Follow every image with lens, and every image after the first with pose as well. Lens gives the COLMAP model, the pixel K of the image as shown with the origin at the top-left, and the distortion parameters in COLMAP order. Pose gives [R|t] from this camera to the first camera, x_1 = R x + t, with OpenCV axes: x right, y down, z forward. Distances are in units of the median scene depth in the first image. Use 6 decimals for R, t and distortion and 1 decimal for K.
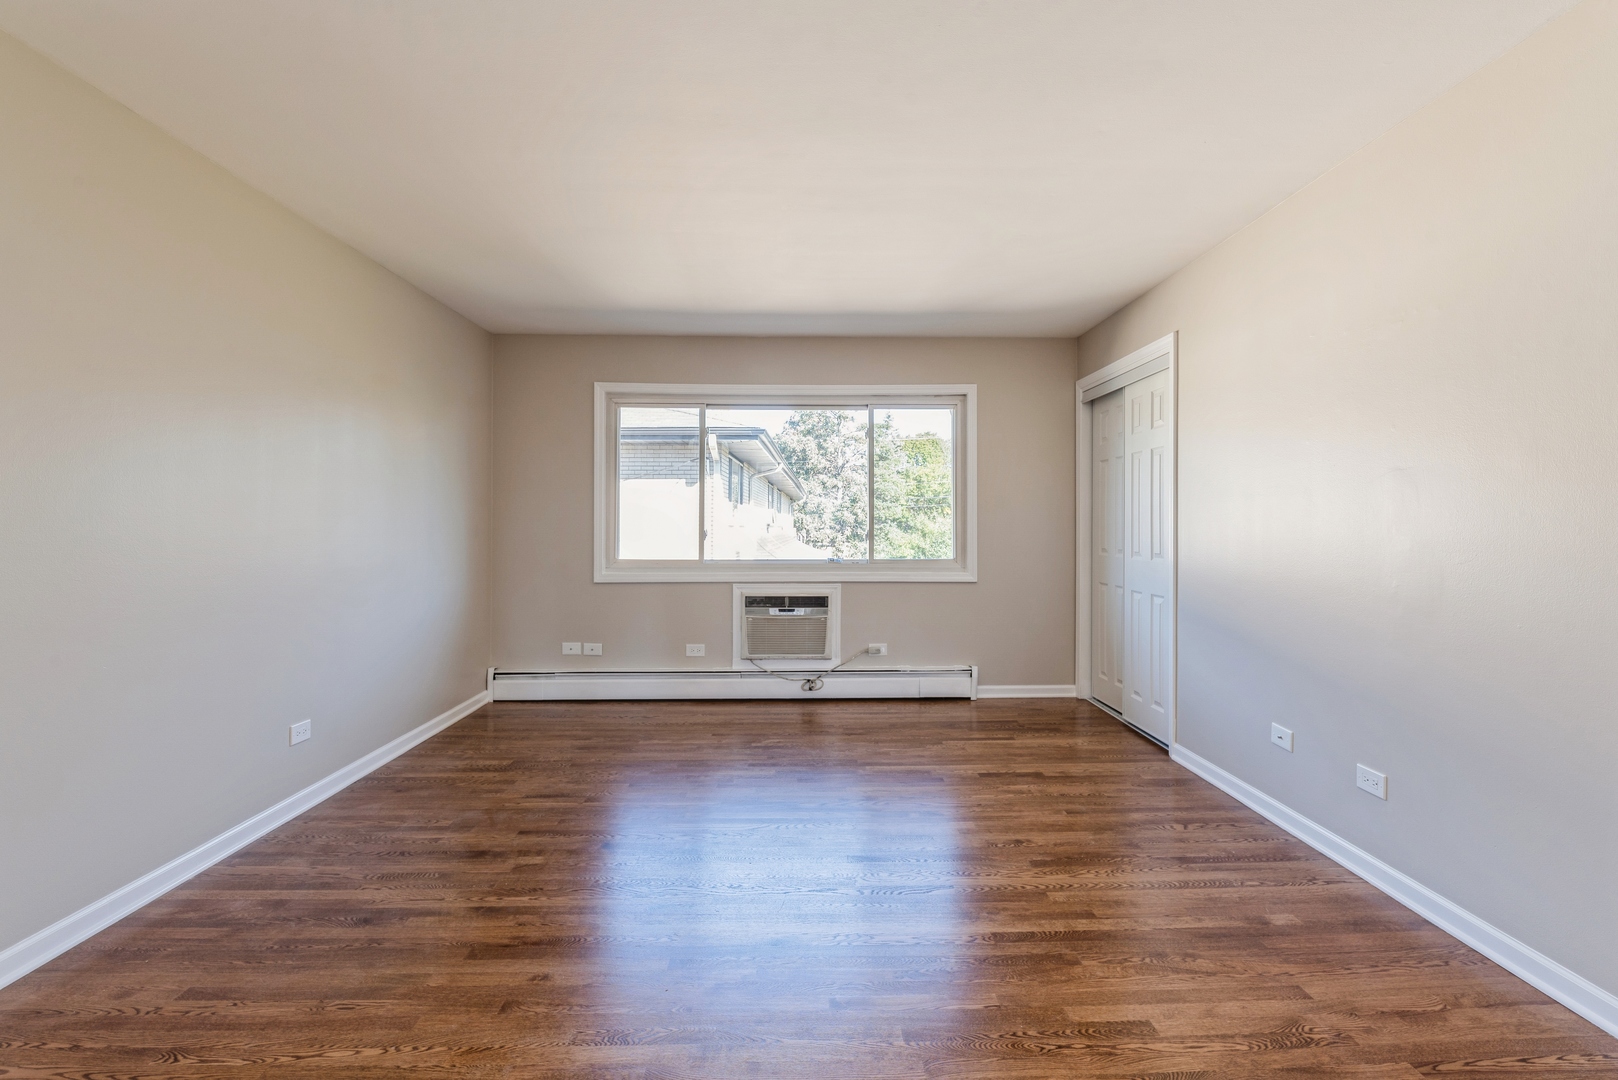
lens RADIAL K [[753.1, 0, 821.2], [0, 753.1, 521.8], [0, 0, 1]] dist [-0.008285, -0.000320]
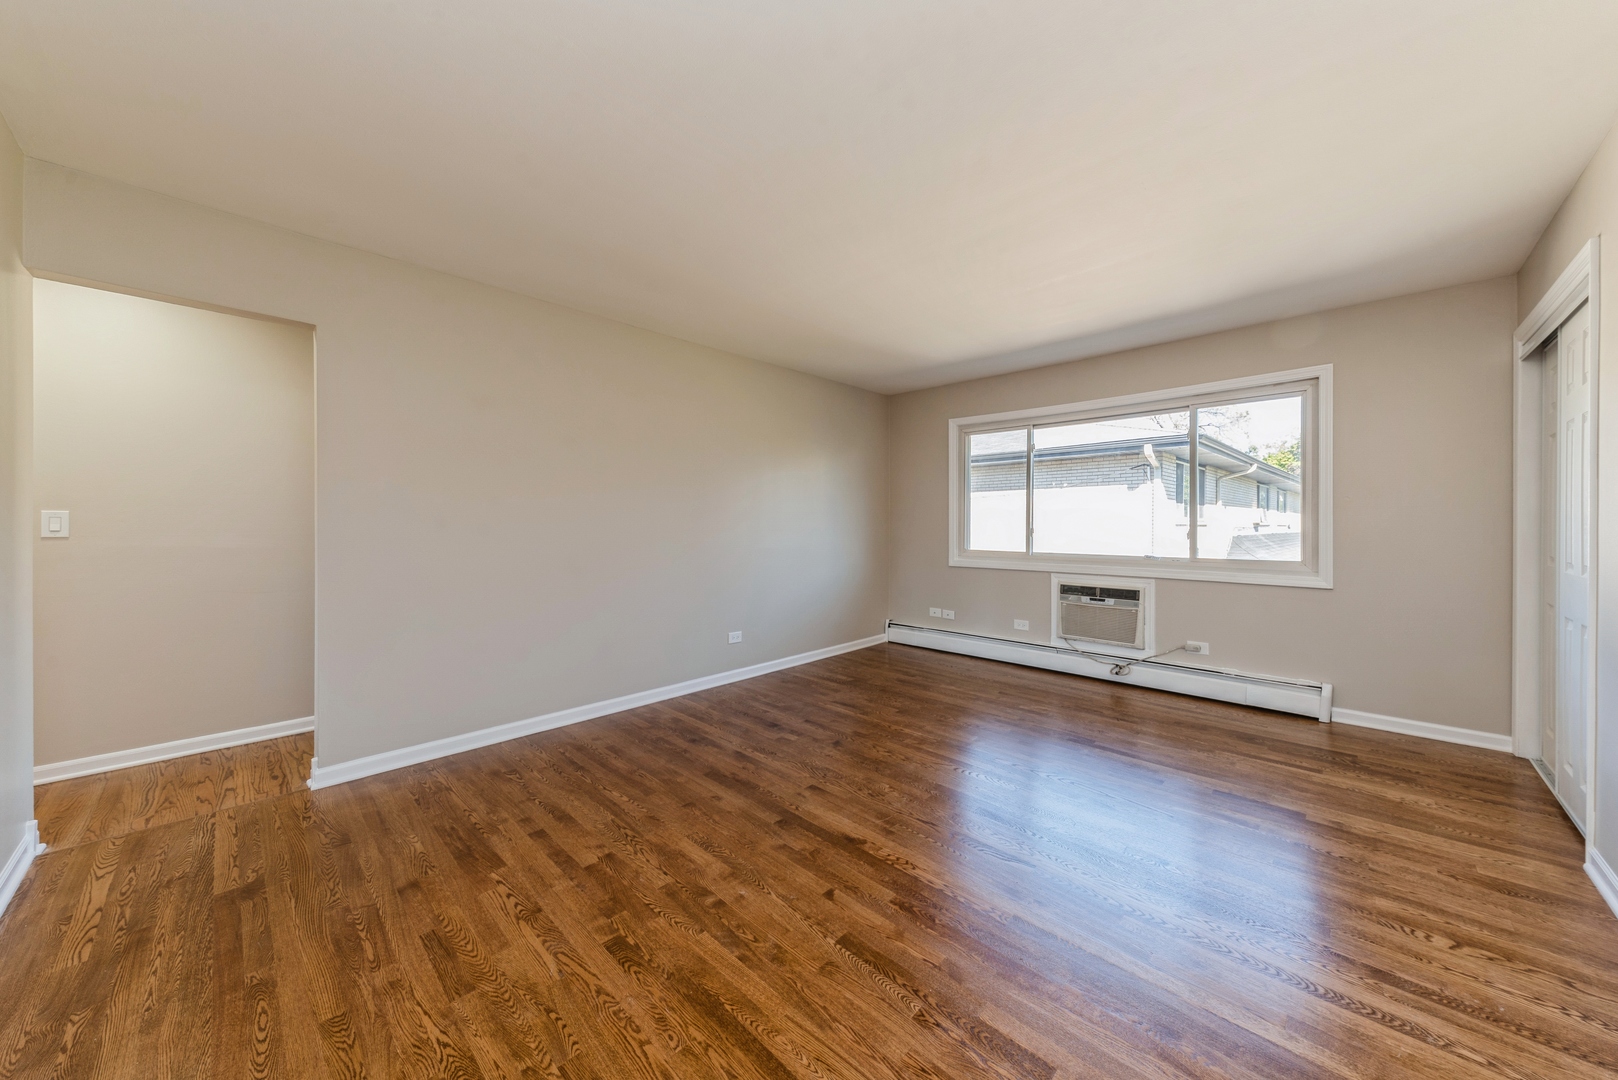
lens RADIAL K [[562.1, 0, 820.8], [0, 562.1, 523.3], [0, 0, 1]] dist [0.016363, -0.005405]
pose [[0.704577, -0.000801, -0.709627, 0.262266], [0.003116, 0.999993, 0.001965, 0.000424], [0.709621, -0.003596, 0.704575, 0.113232]]
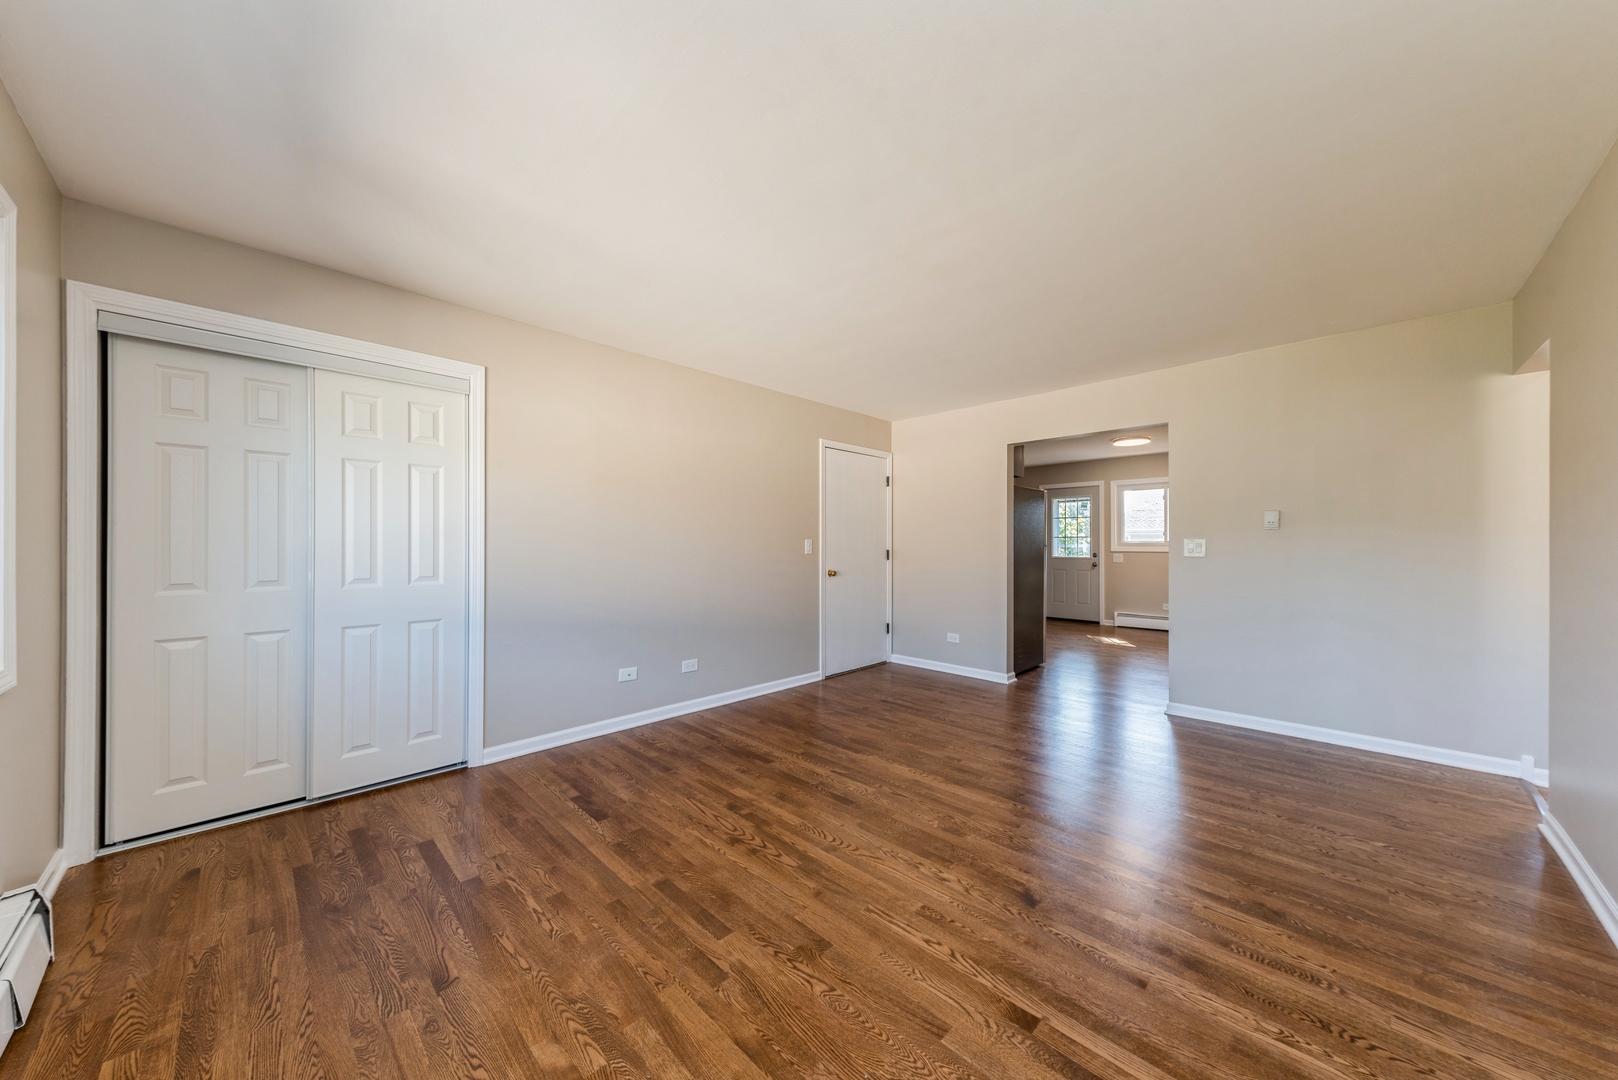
lens RADIAL K [[548.1, 0, 815.3], [0, 548.1, 542.8], [0, 0, 1]] dist [0.015298, -0.004776]
pose [[-0.690938, 0.001324, 0.722913, -0.325741], [-0.004804, 0.999968, -0.006423, 0.001308], [-0.722898, -0.007911, -0.690909, 0.915359]]
